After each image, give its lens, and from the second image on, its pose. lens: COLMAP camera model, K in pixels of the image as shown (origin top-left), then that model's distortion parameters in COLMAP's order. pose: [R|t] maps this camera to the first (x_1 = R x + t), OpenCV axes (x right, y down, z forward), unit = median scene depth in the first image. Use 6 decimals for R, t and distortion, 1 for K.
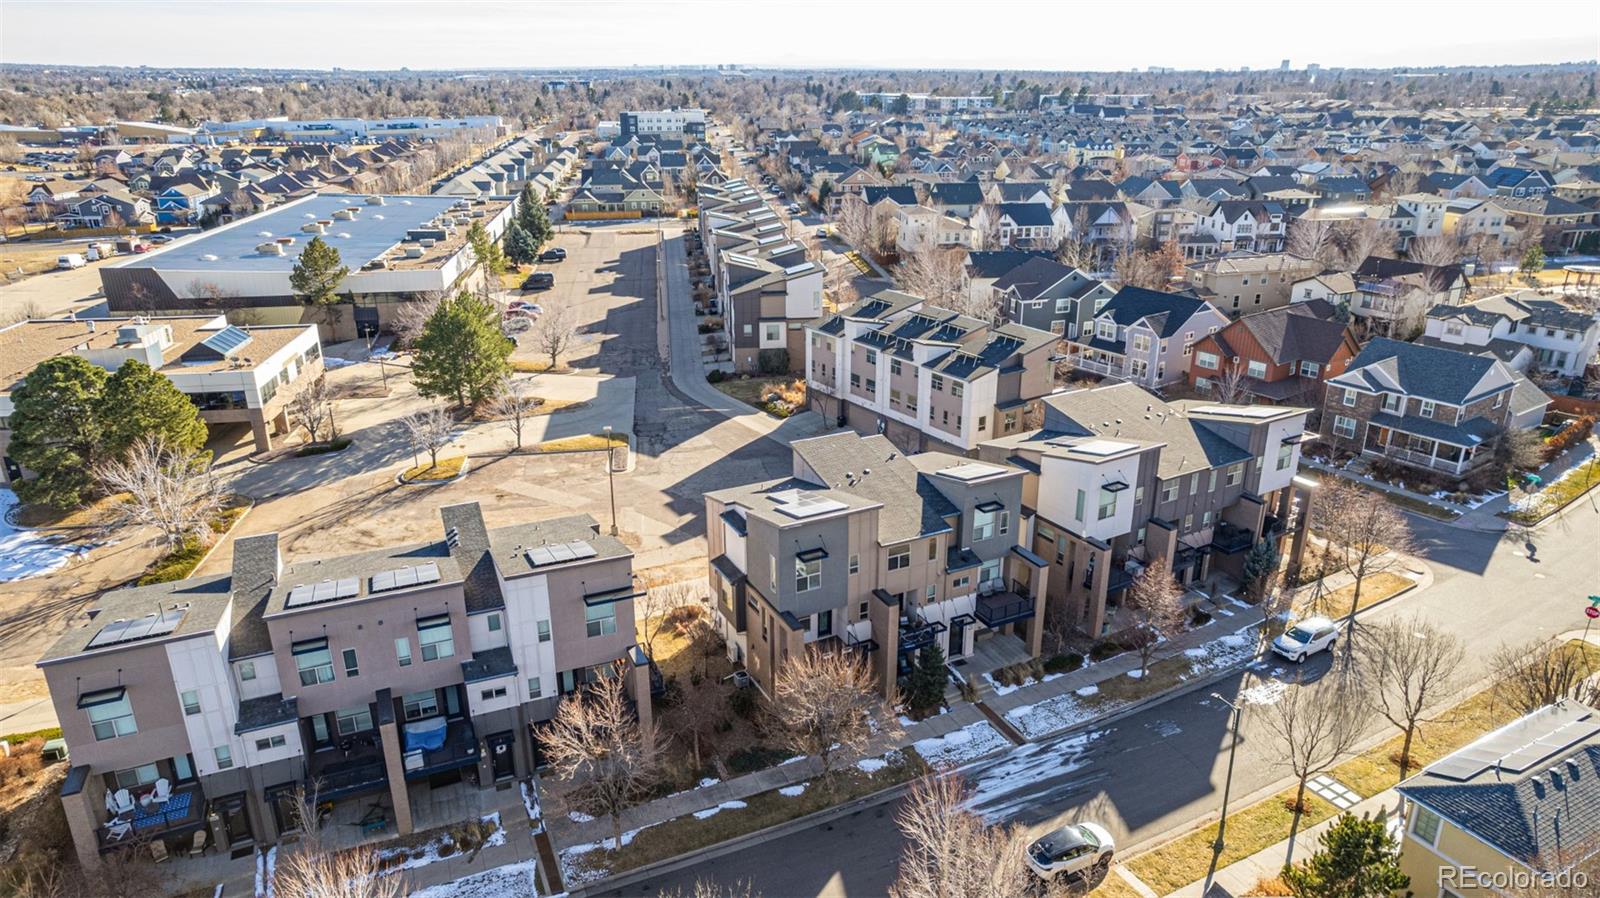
lens RADIAL K [[1021.9, 0, 794.0], [0, 1021.9, 453.2], [0, 0, 1]] dist [-0.049035, 0.071749]
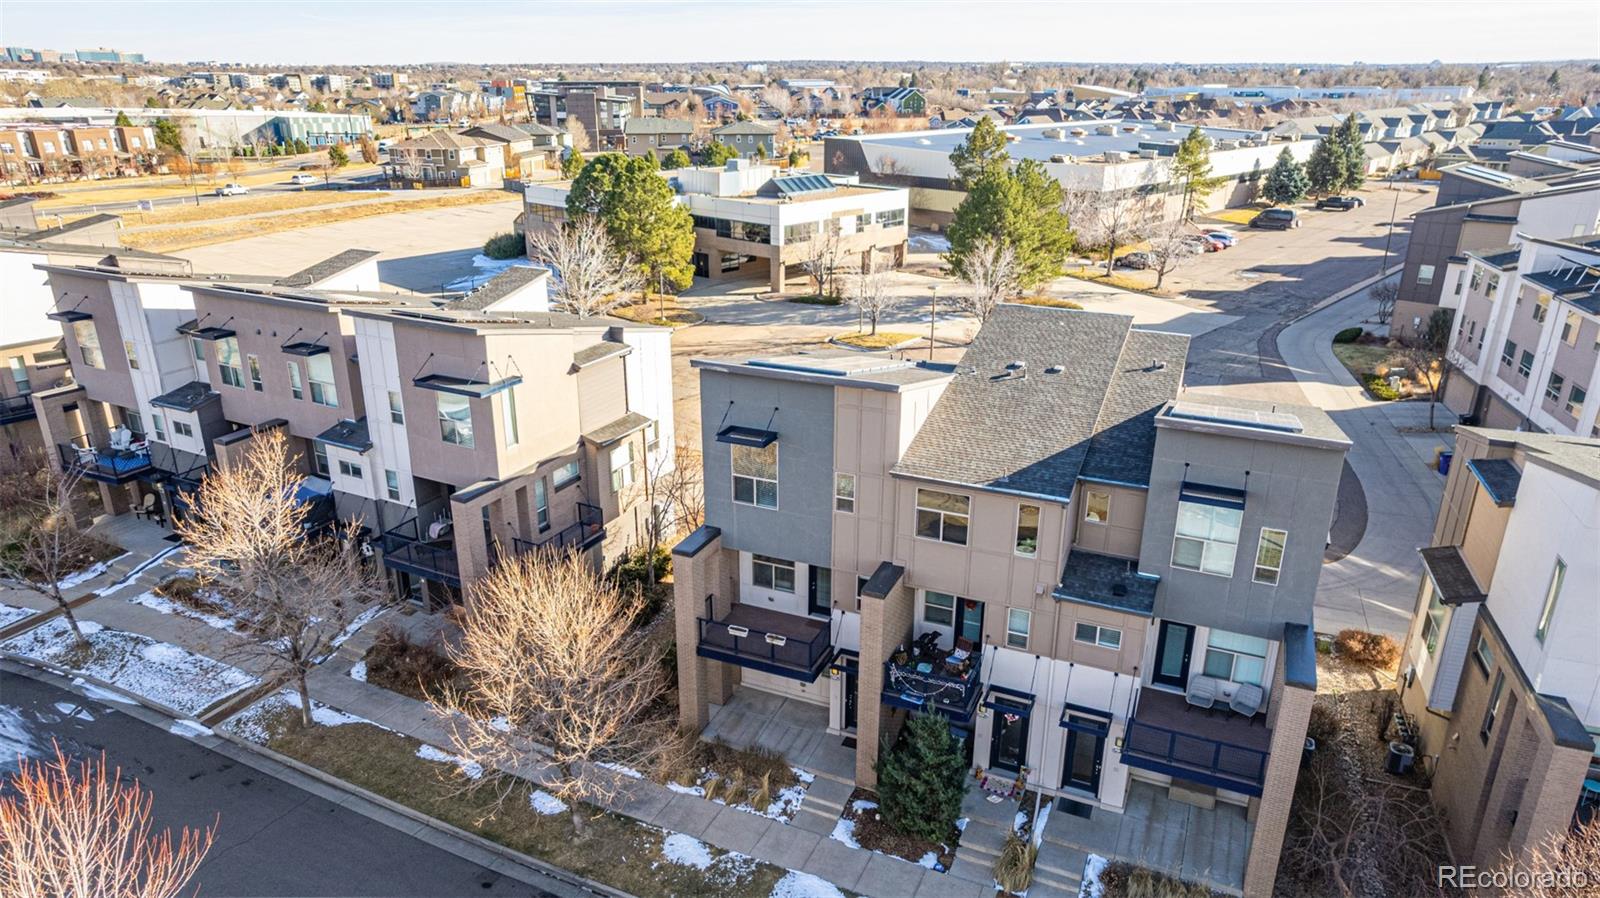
lens RADIAL K [[1021.9, 0, 794.0], [0, 1021.9, 453.2], [0, 0, 1]] dist [-0.049035, 0.071749]
pose [[0.632950, 0.275725, -0.723429, 0.338065], [-0.274765, 0.953605, 0.123054, 0.028650], [0.723794, 0.120886, 0.679344, 0.527229]]
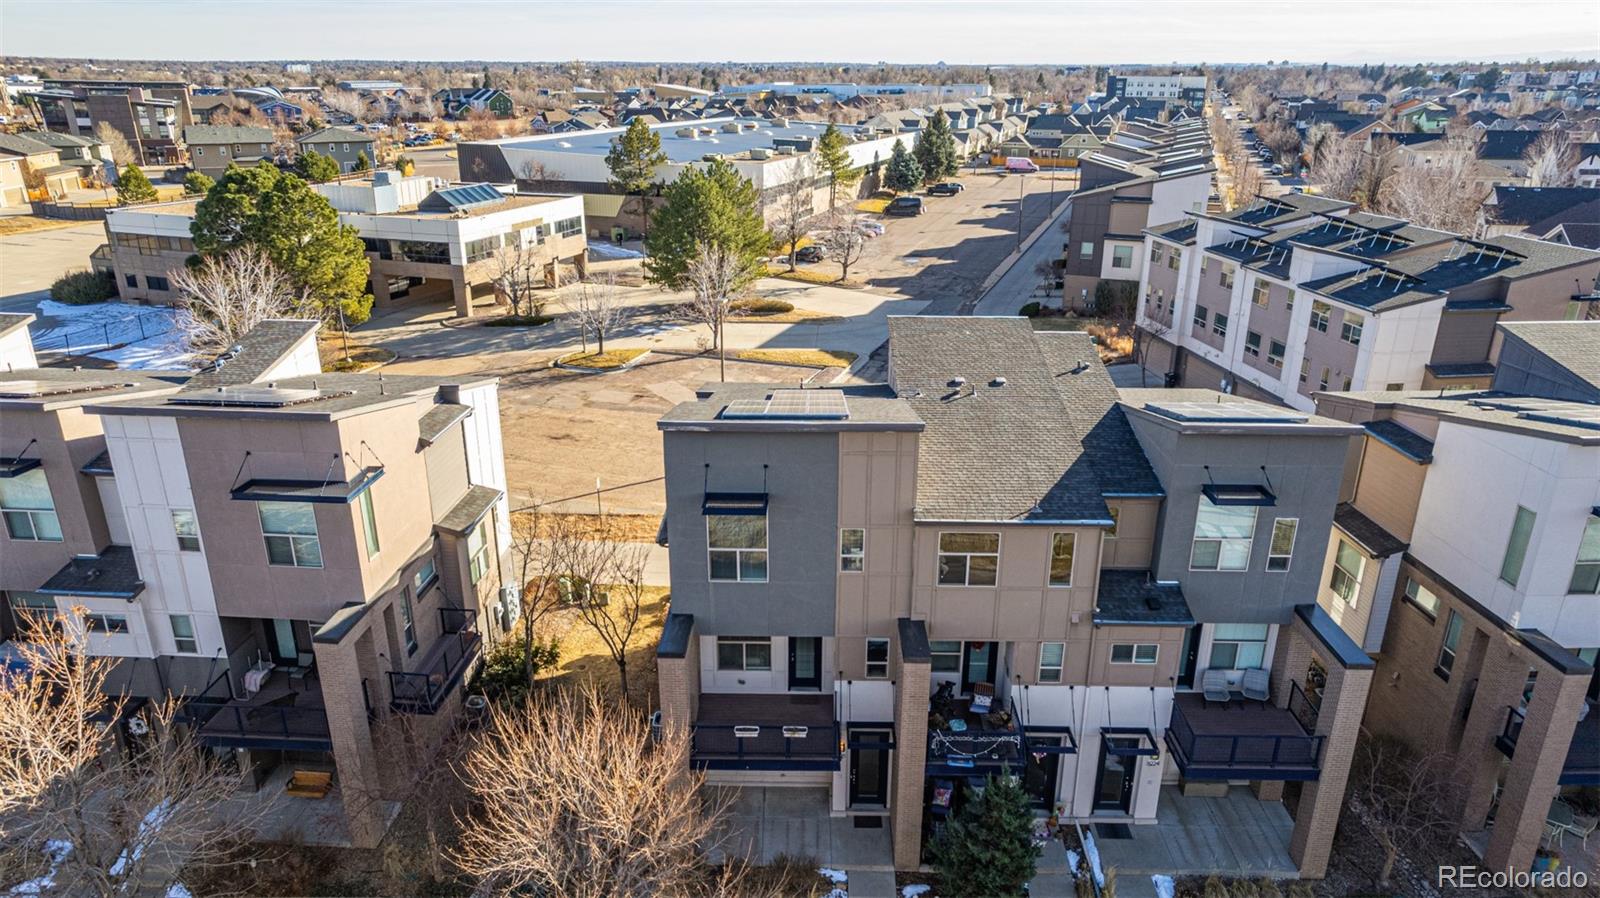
lens RADIAL K [[1021.9, 0, 794.0], [0, 1021.9, 453.2], [0, 0, 1]] dist [-0.049035, 0.071749]
pose [[0.884531, 0.168519, -0.434978, 0.186409], [-0.168293, 0.984951, 0.039365, 0.044705], [0.435066, 0.038384, 0.899580, 0.486775]]
